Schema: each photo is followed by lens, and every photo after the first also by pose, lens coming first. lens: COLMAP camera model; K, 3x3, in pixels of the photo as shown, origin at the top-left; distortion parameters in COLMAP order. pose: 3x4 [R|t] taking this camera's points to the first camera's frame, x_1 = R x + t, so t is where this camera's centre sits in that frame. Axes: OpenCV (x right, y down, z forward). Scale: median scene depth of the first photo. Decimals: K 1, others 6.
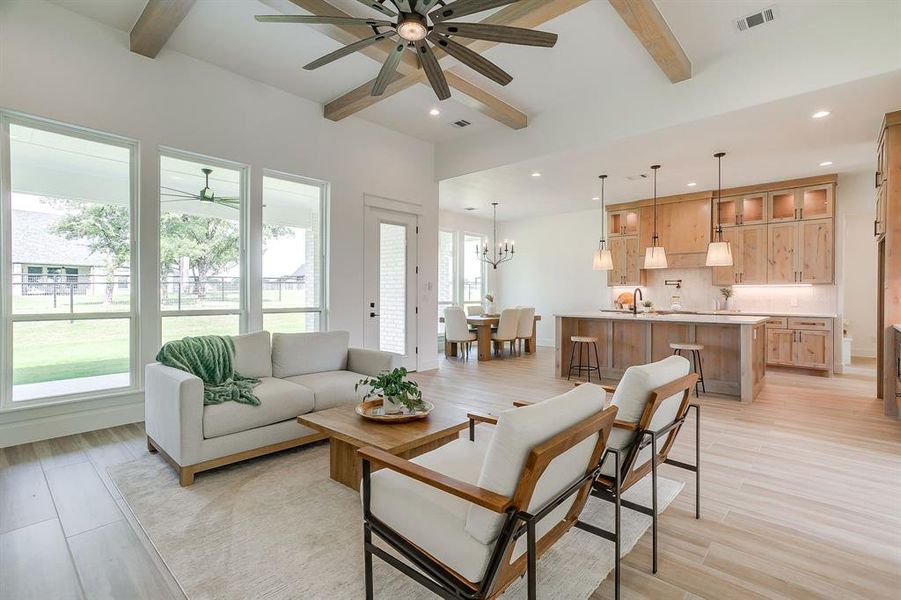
lens RADIAL K [[427.8, 0, 454.4], [0, 427.8, 295.6], [0, 0, 1]] dist [-0.035185, 0.032252]
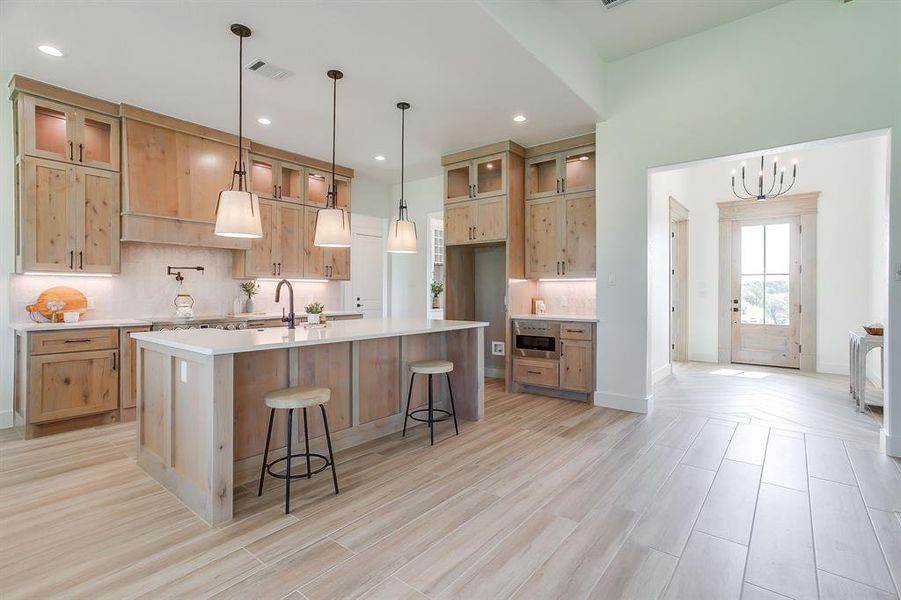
lens RADIAL K [[431.3, 0, 452.4], [0, 431.3, 290.7], [0, 0, 1]] dist [-0.041725, 0.033941]
pose [[-0.057232, -0.001543, 0.998360, -0.116566], [0.001427, 0.999998, 0.001627, -0.003951], [-0.998360, 0.001517, -0.057230, 0.802861]]
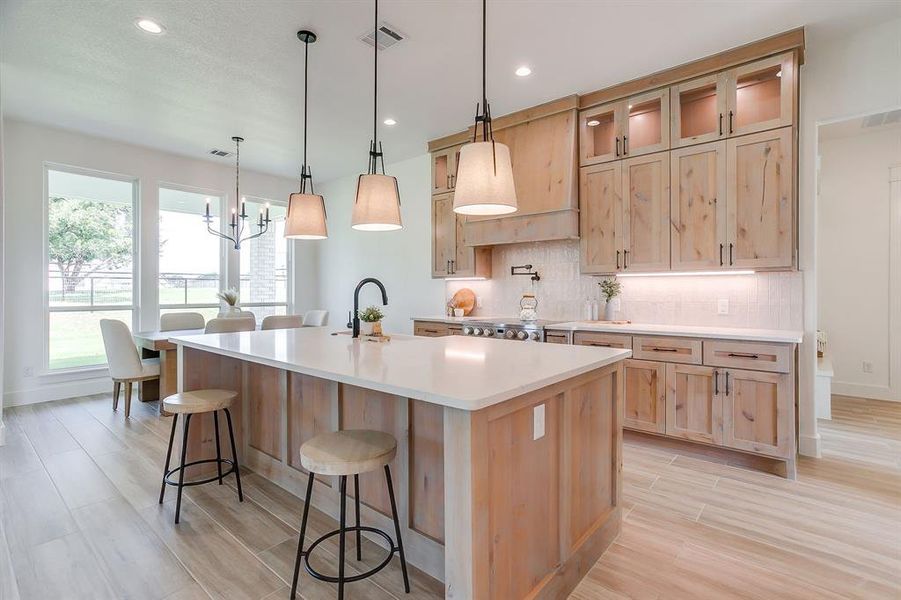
lens RADIAL K [[431.3, 0, 452.4], [0, 431.3, 290.7], [0, 0, 1]] dist [-0.041725, 0.033941]
pose [[0.999470, -0.001820, 0.032501, 0.492420], [0.002004, 0.999982, -0.005642, -0.001304], [-0.032490, 0.005704, 0.999456, 0.535630]]
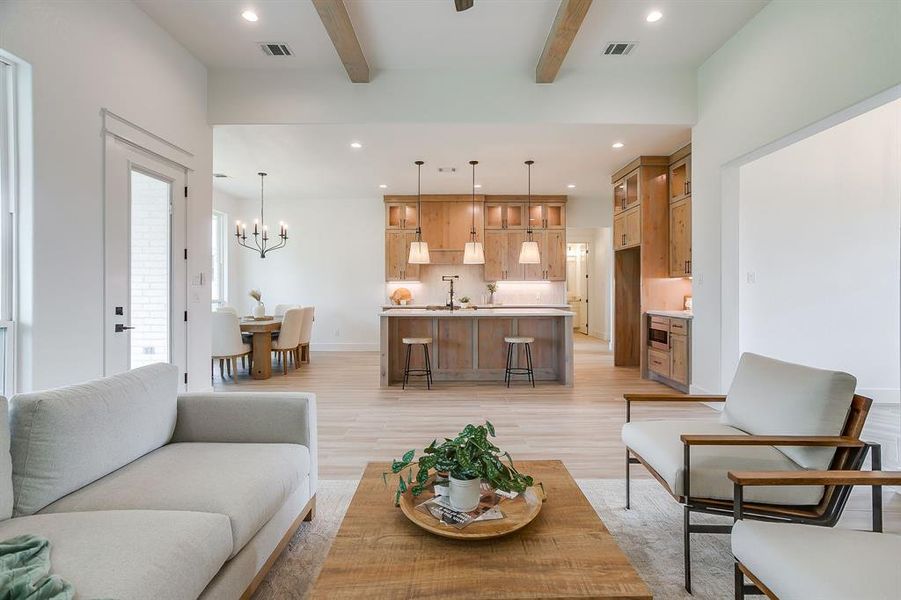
lens RADIAL K [[431.3, 0, 452.4], [0, 431.3, 290.7], [0, 0, 1]] dist [-0.041725, 0.033941]
pose [[0.743521, -0.005838, 0.668687, -0.224158], [0.006657, 0.999977, 0.001329, -0.002380], [-0.668679, 0.003463, 0.743543, 0.258498]]
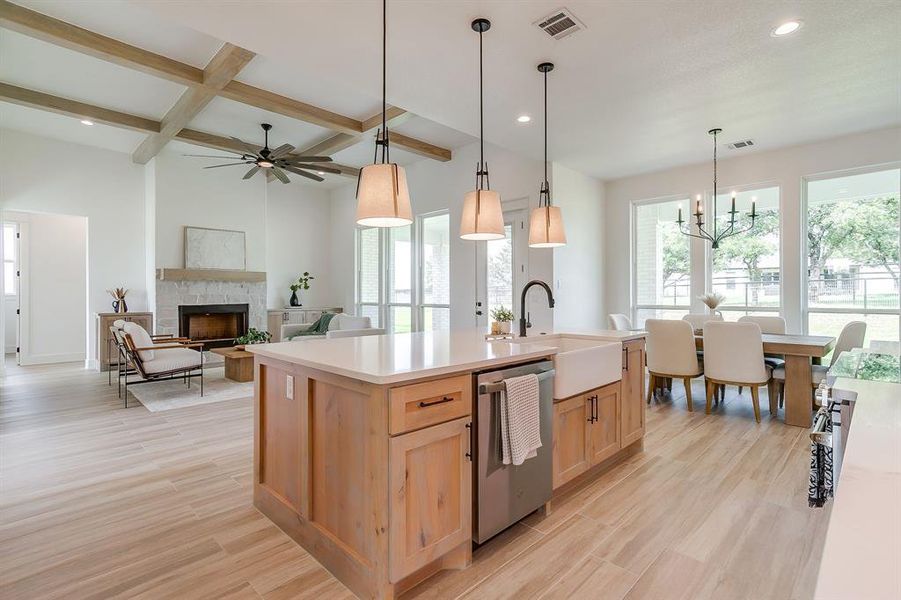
lens RADIAL K [[431.3, 0, 452.4], [0, 431.3, 290.7], [0, 0, 1]] dist [-0.041725, 0.033941]
pose [[-0.045099, -0.010140, -0.998931, 0.873473], [-0.003359, 0.999944, -0.009999, -0.001447], [0.998977, 0.002904, -0.045130, 0.910868]]
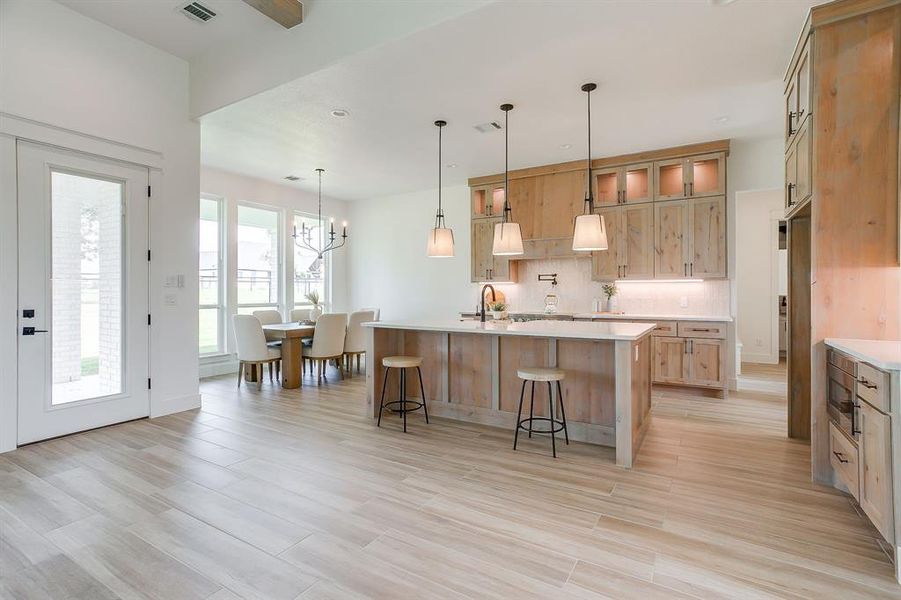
lens RADIAL K [[431.3, 0, 452.4], [0, 431.3, 290.7], [0, 0, 1]] dist [-0.041725, 0.033941]
pose [[0.981808, -0.002874, 0.189856, 0.234838], [0.004233, 0.999968, -0.006753, -0.001854], [-0.189830, 0.007434, 0.981789, 0.311417]]
